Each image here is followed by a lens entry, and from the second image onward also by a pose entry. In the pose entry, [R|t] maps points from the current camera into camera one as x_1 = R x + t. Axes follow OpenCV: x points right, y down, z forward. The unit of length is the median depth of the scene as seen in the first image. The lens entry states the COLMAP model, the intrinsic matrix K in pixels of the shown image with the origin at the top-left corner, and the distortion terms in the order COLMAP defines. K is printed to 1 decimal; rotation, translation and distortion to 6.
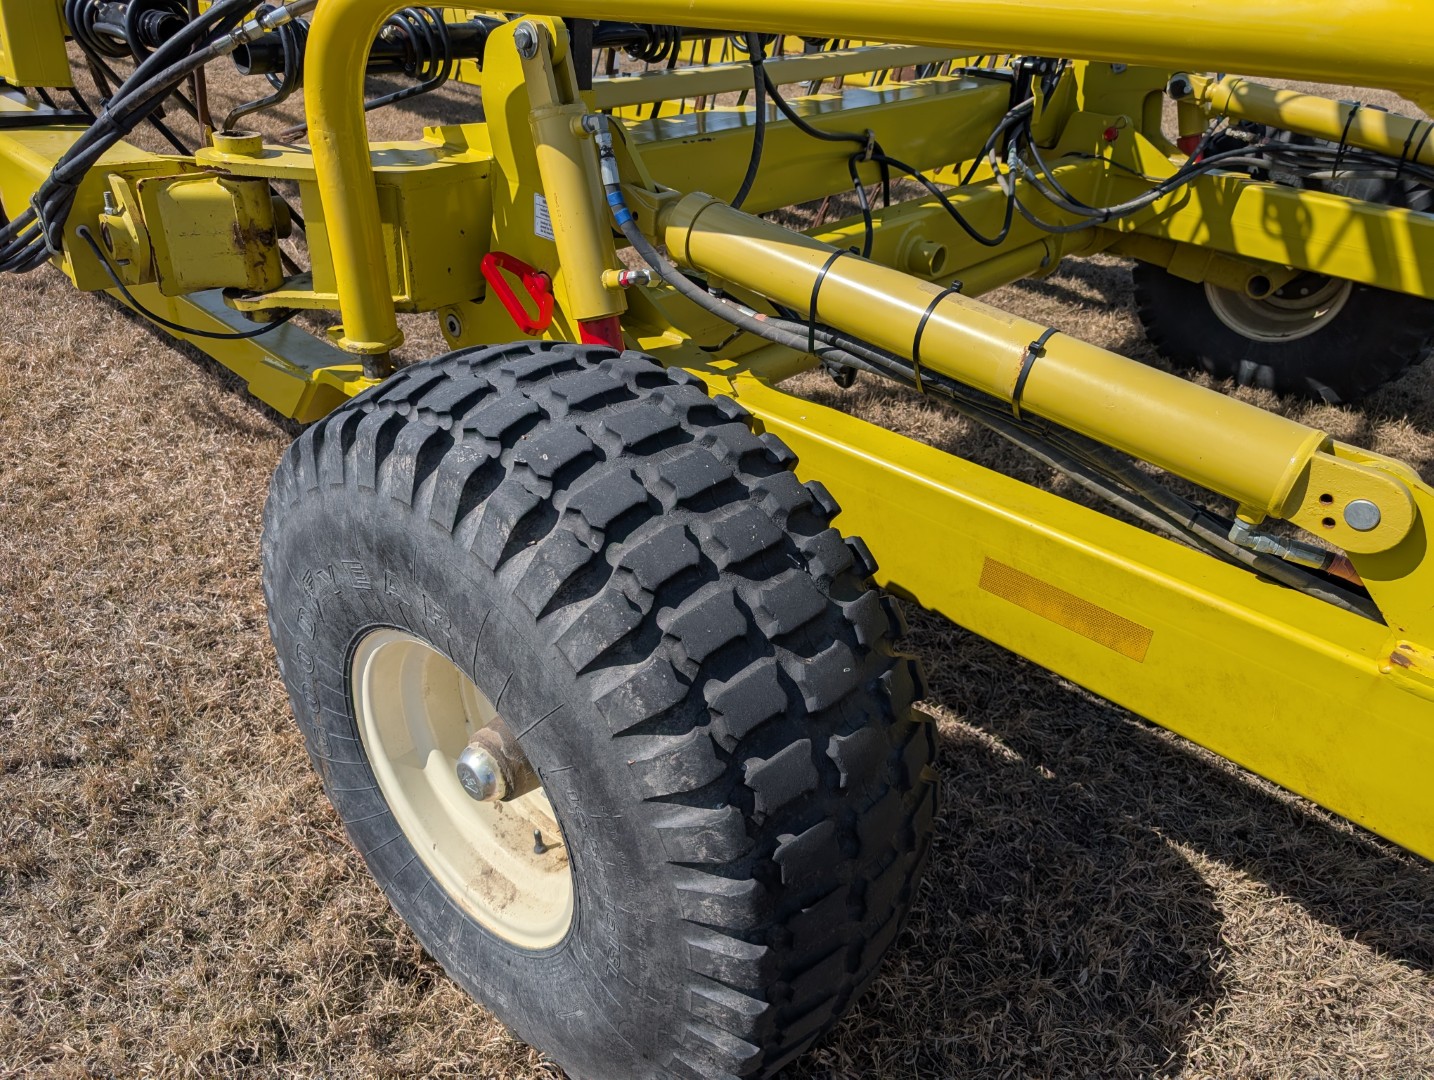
lens RADIAL K [[1004.4, 0, 717.0], [0, 1004.4, 540.0], [0, 0, 1]] dist [0.034784, -0.052484]
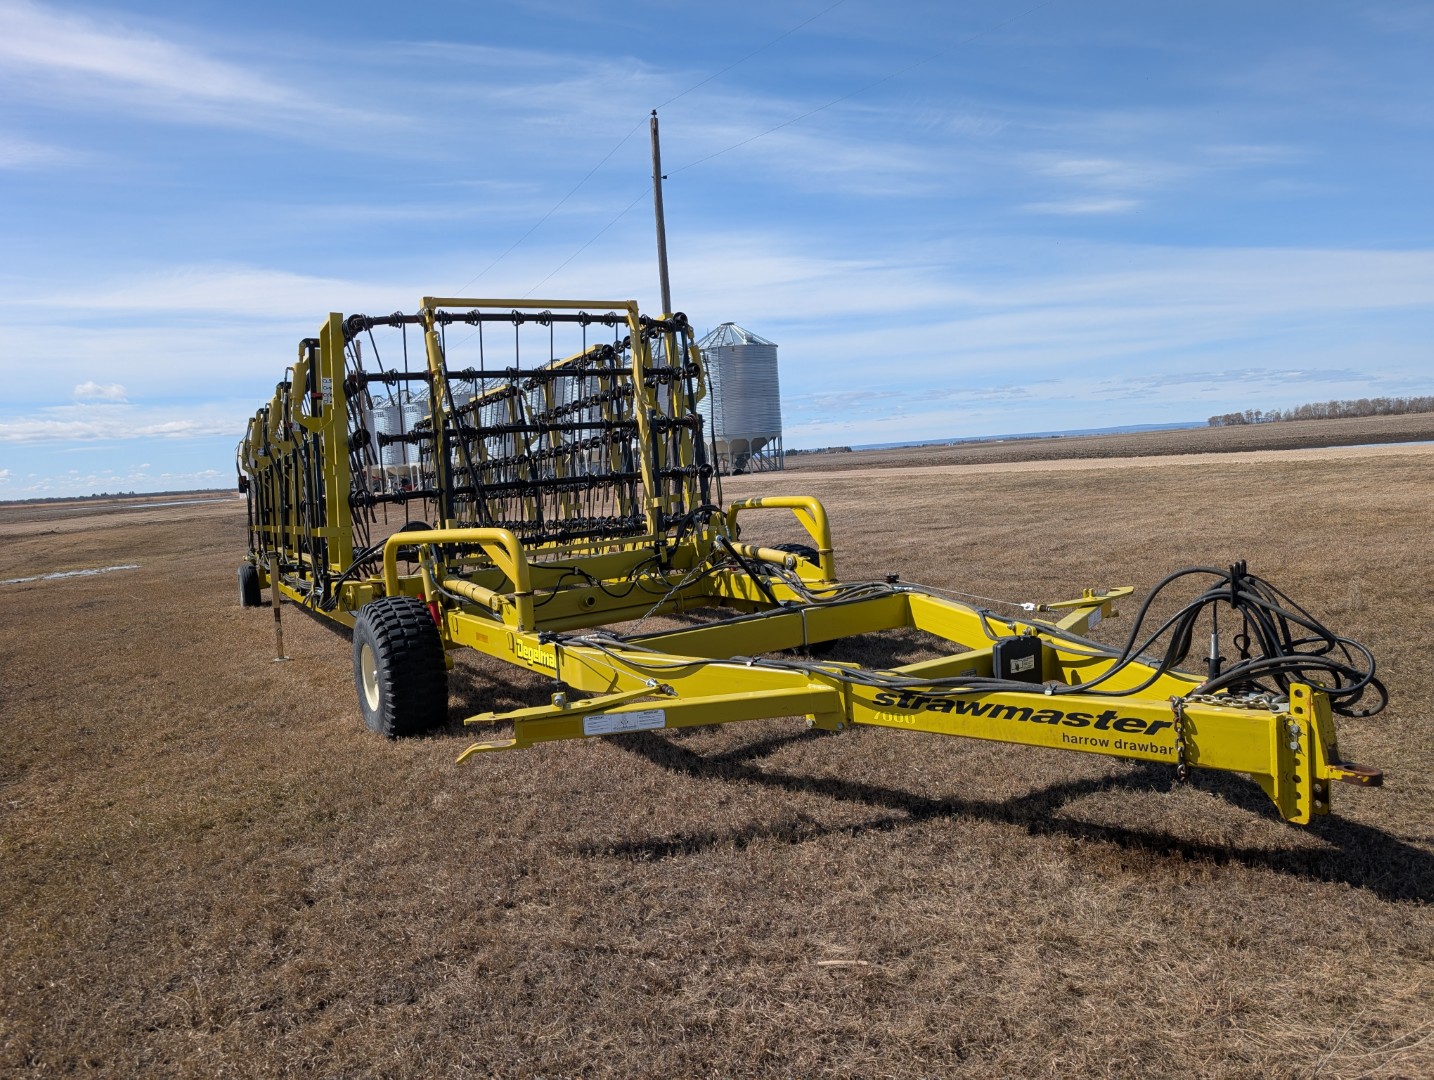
lens RADIAL K [[1004.4, 0, 717.0], [0, 1004.4, 540.0], [0, 0, 1]] dist [0.034784, -0.052484]
pose [[0.958967, -0.089576, -0.268997, 2.129978], [-0.040786, 0.895324, -0.443544, 1.344093], [0.280570, 0.436315, 0.854933, -2.391538]]
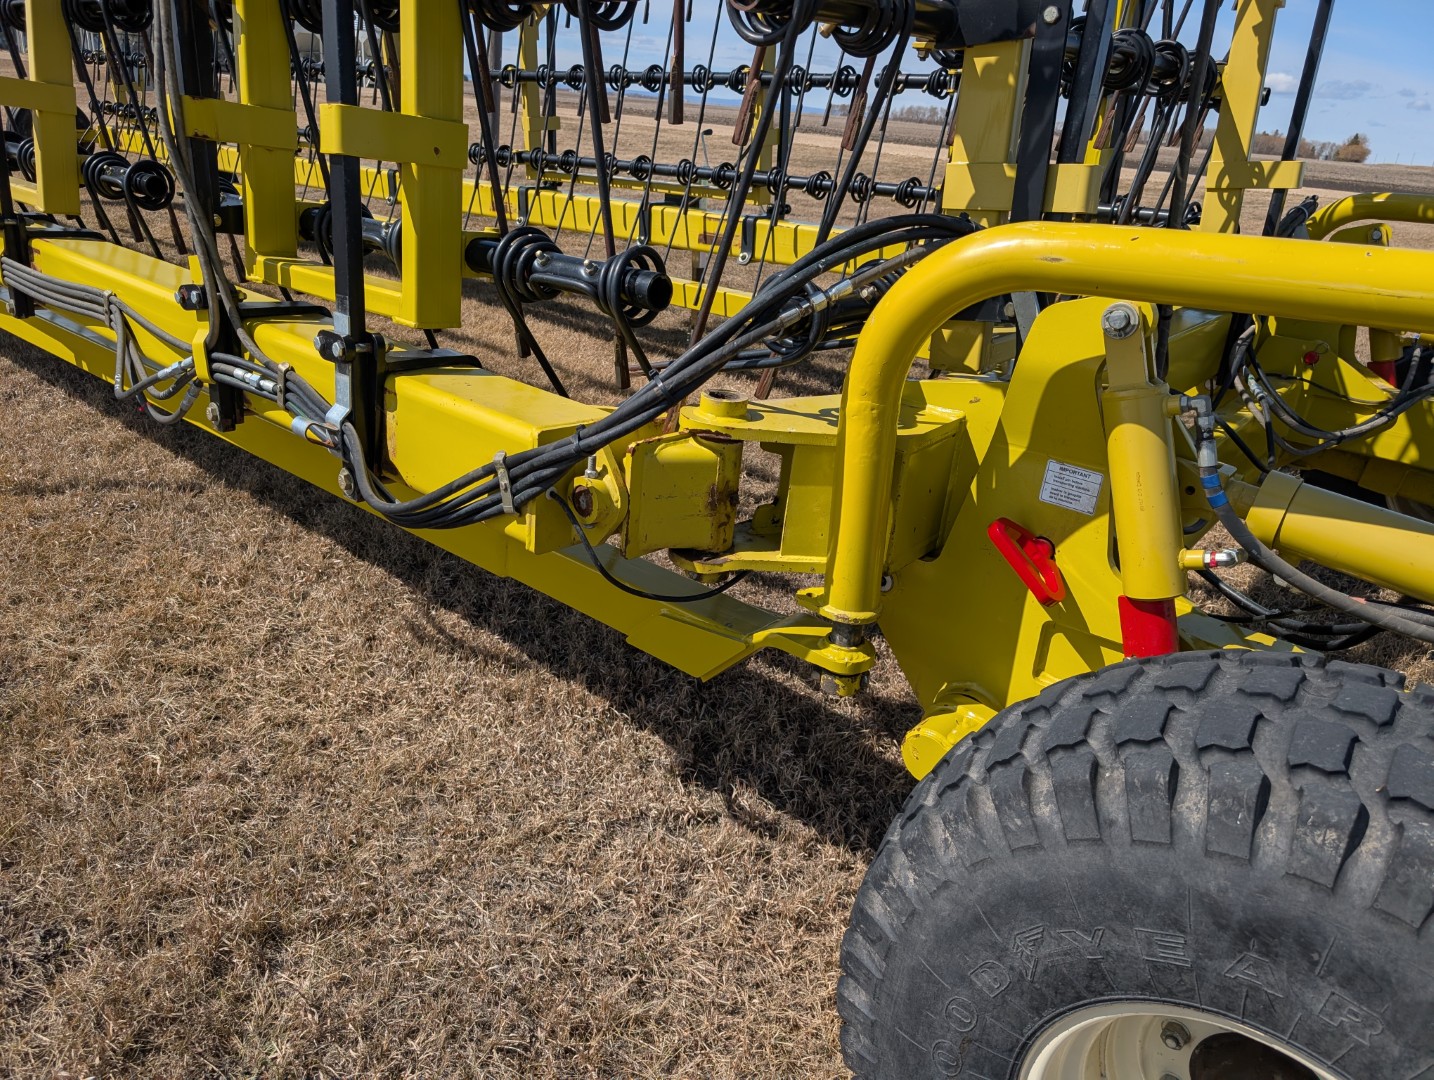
lens RADIAL K [[1004.4, 0, 717.0], [0, 1004.4, 540.0], [0, 0, 1]] dist [0.034784, -0.052484]
pose [[0.998356, 0.002264, 0.057267, -0.505924], [0.006658, 0.987871, -0.155131, -0.113531], [-0.056923, 0.155257, 0.986233, 0.082999]]
